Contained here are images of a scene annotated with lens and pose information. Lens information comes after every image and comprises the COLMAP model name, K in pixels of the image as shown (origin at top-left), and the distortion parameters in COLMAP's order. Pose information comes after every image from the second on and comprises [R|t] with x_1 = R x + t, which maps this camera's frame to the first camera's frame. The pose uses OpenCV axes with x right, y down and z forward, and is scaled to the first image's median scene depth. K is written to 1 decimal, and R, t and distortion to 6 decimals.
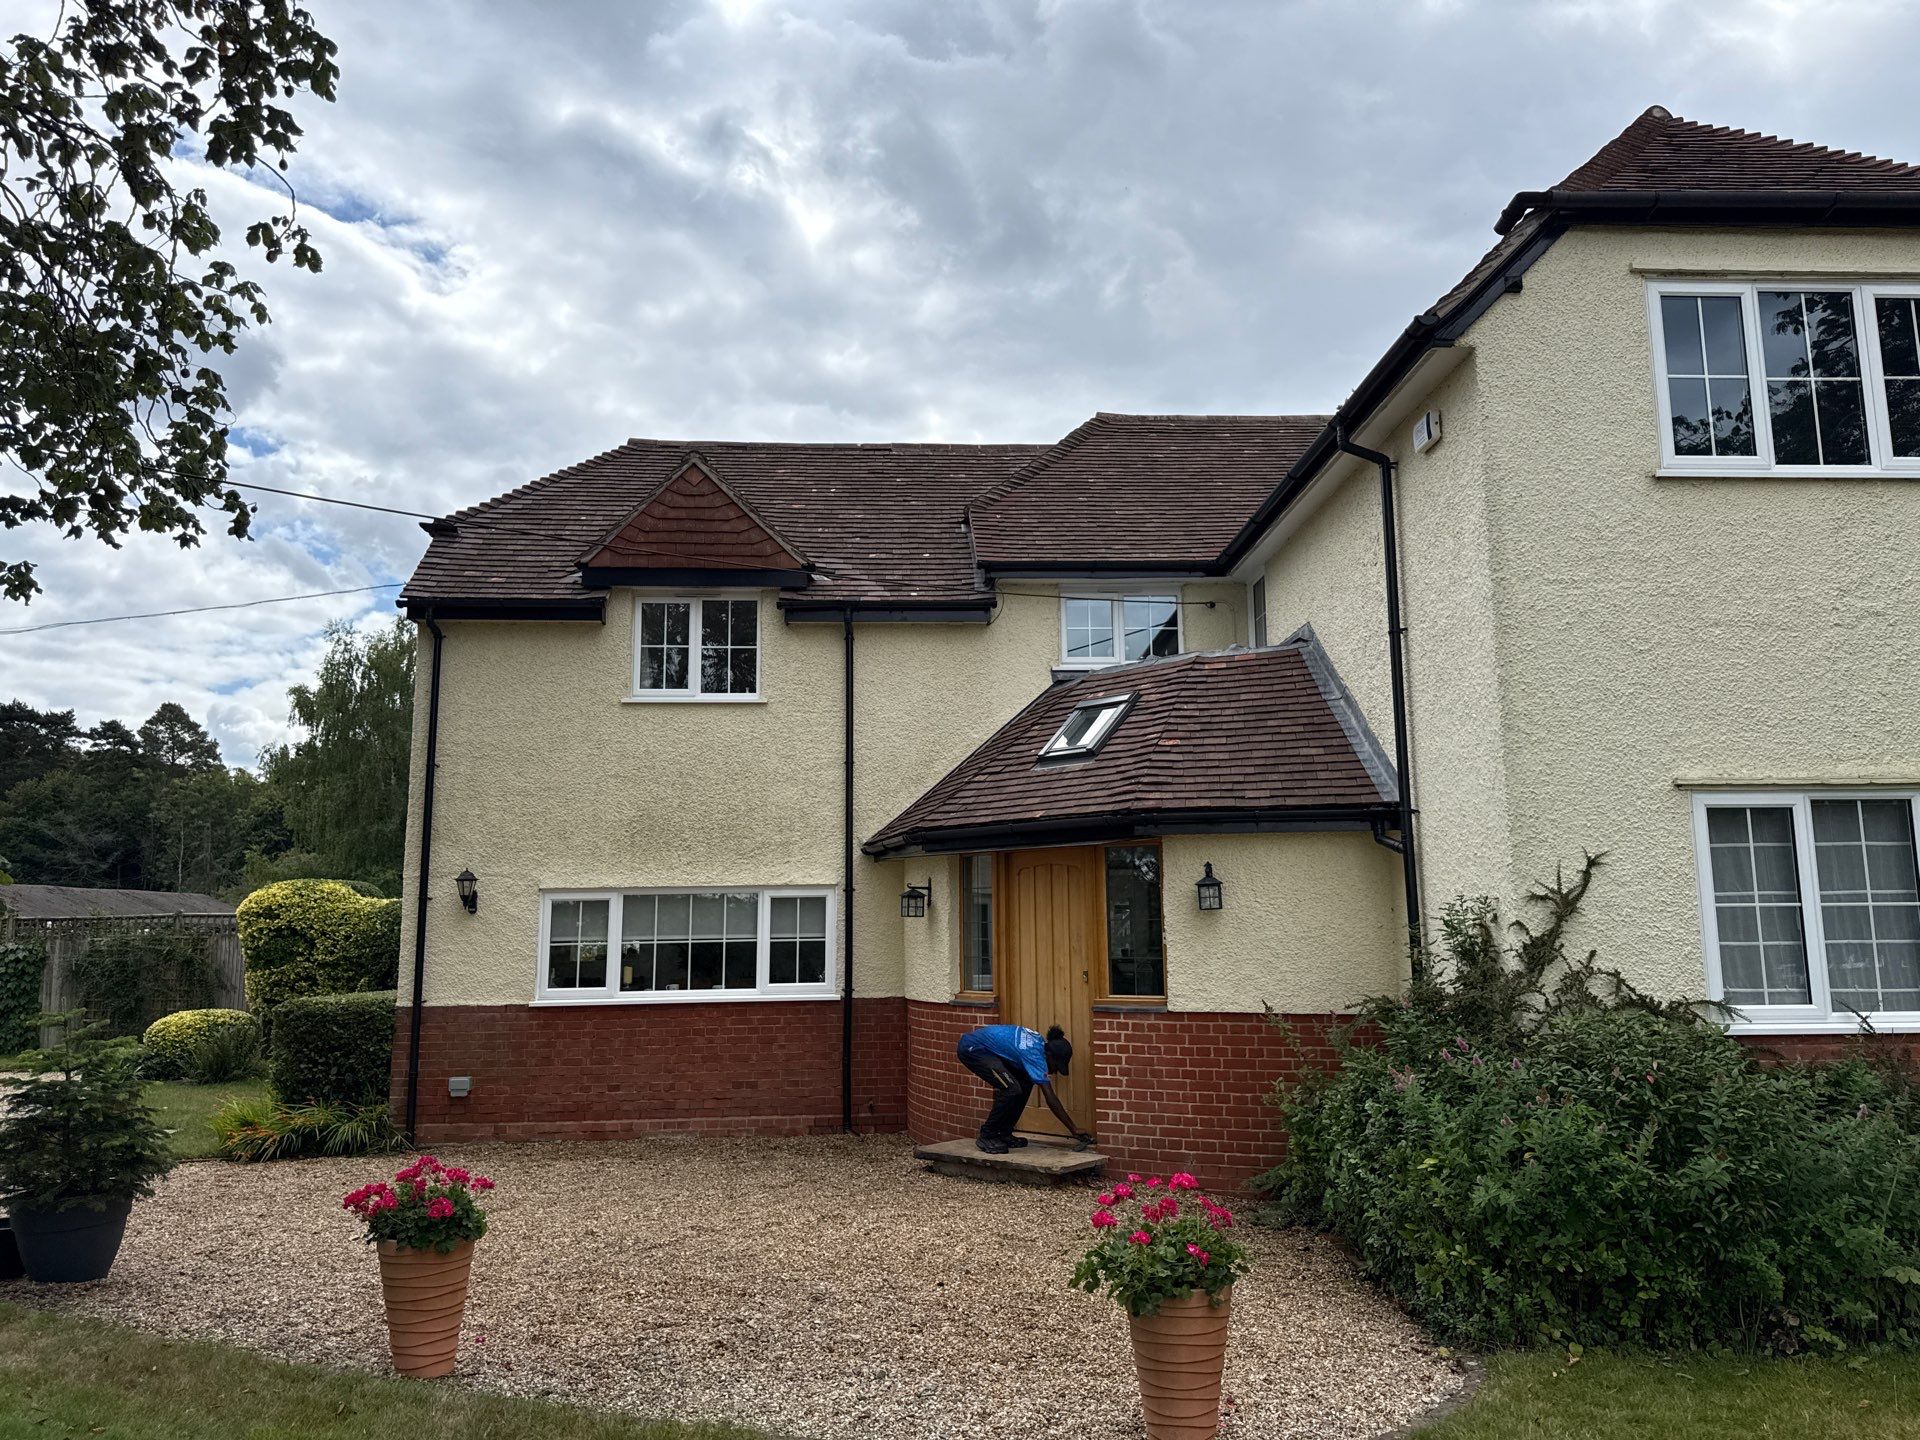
lens RADIAL K [[1335.3, 0, 965.0], [0, 1335.3, 730.1], [0, 0, 1]] dist [0.113994, -0.146029]
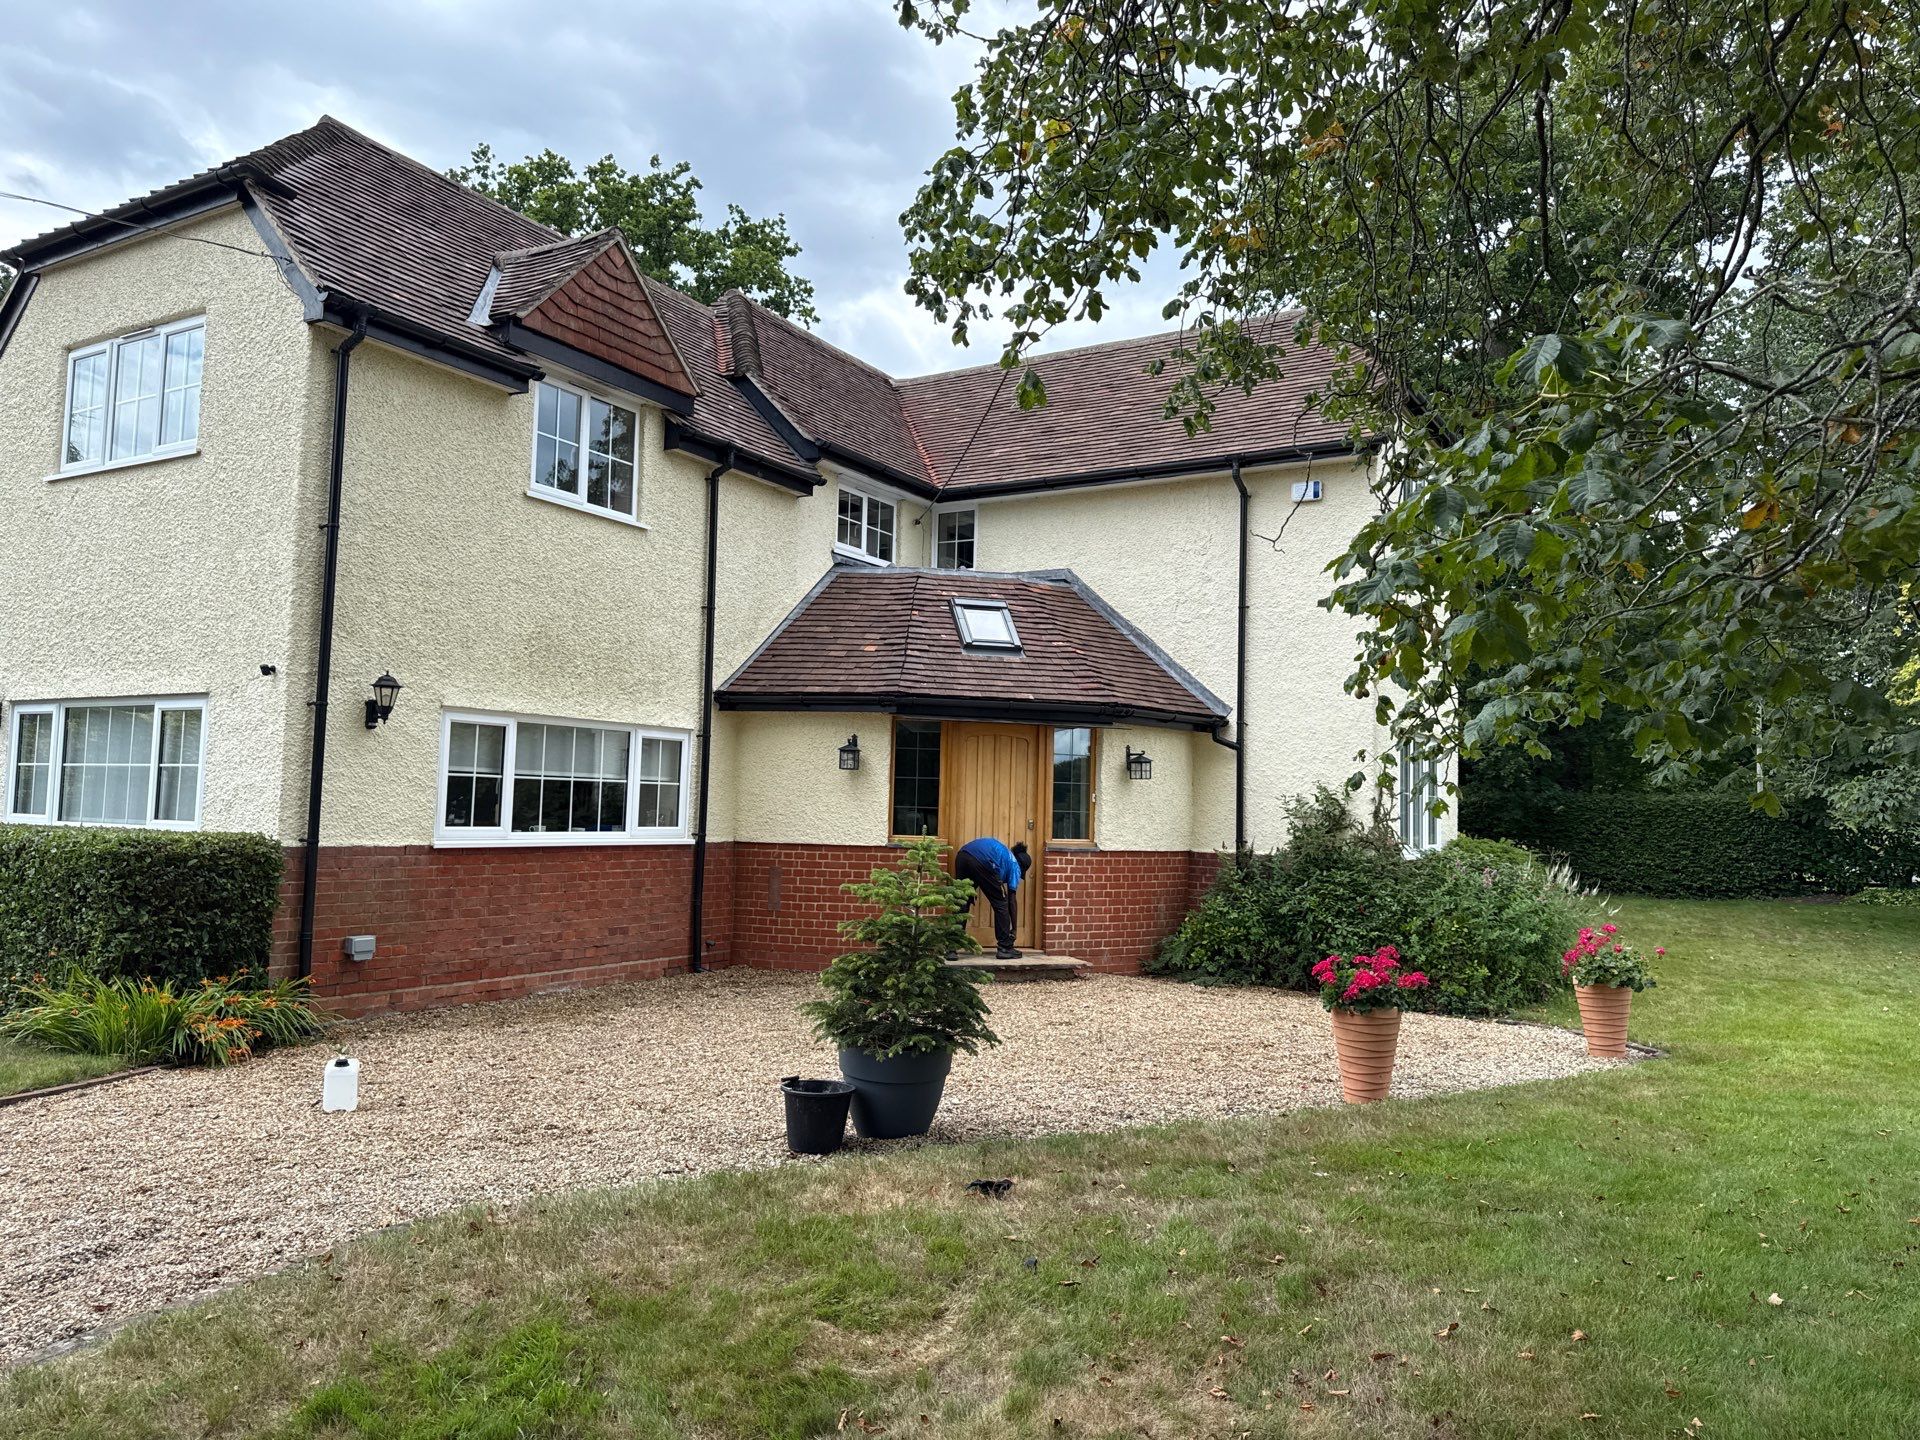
lens RADIAL K [[1335.3, 0, 965.0], [0, 1335.3, 730.1], [0, 0, 1]] dist [0.113994, -0.146029]
pose [[0.540806, 0.076647, 0.837648, -0.849115], [-0.161233, 0.986820, 0.013799, 0.072404], [-0.825550, -0.142519, 0.546037, 0.305580]]
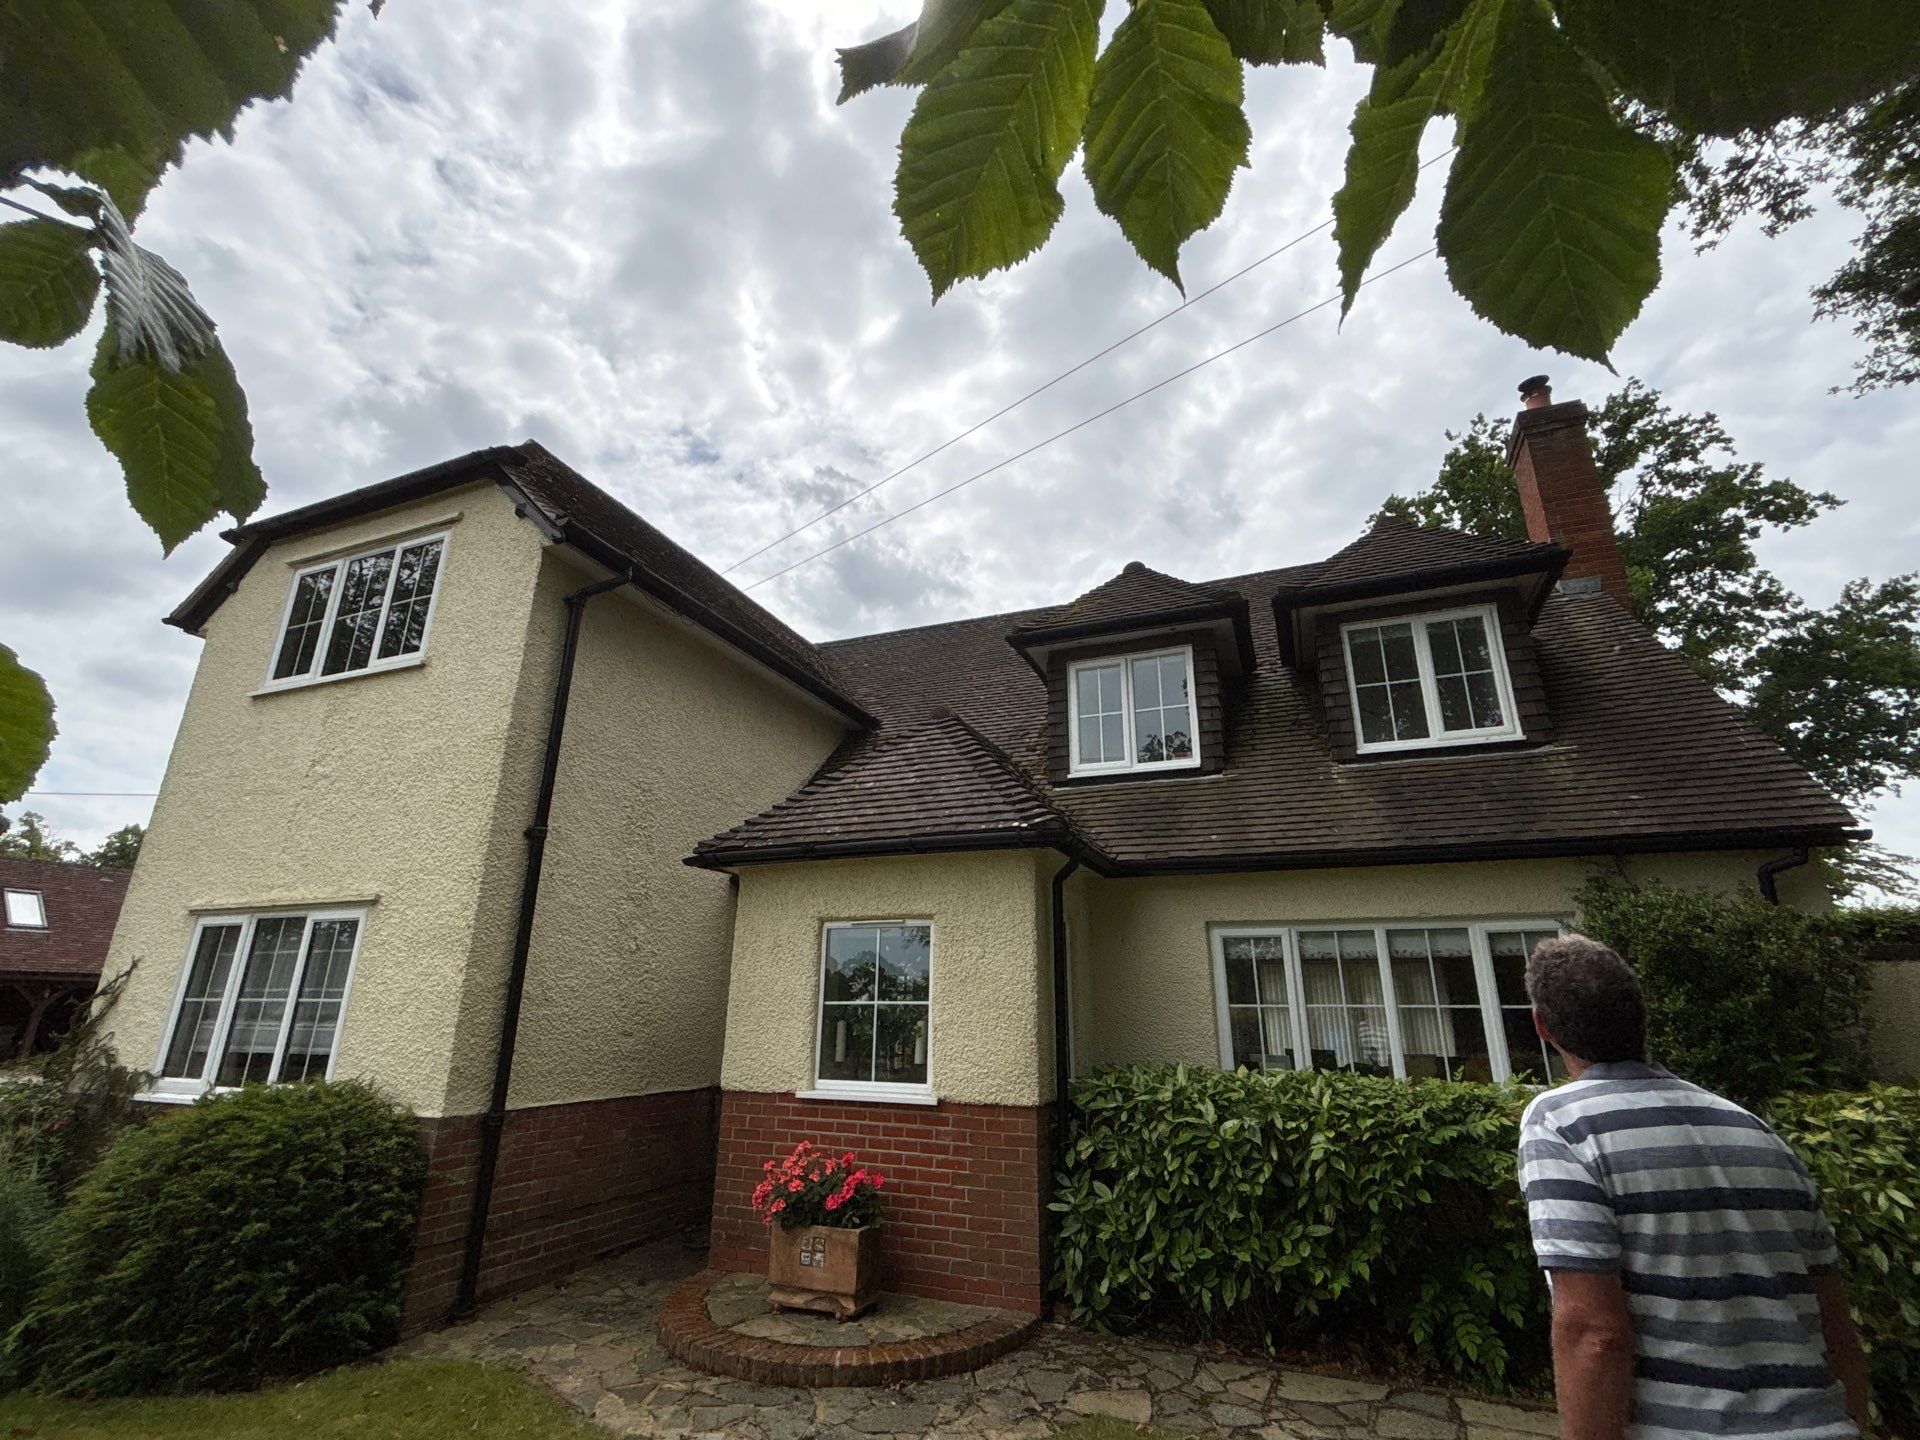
lens RADIAL K [[869.3, 0, 956.9], [0, 869.3, 730.7], [0, 0, 1]] dist [-0.002330, 0.008205]
pose [[0.915911, -0.111254, -0.385654, 1.046221], [0.048467, 0.984443, -0.168886, 0.030468], [0.398444, 0.135993, 0.907055, 0.306599]]
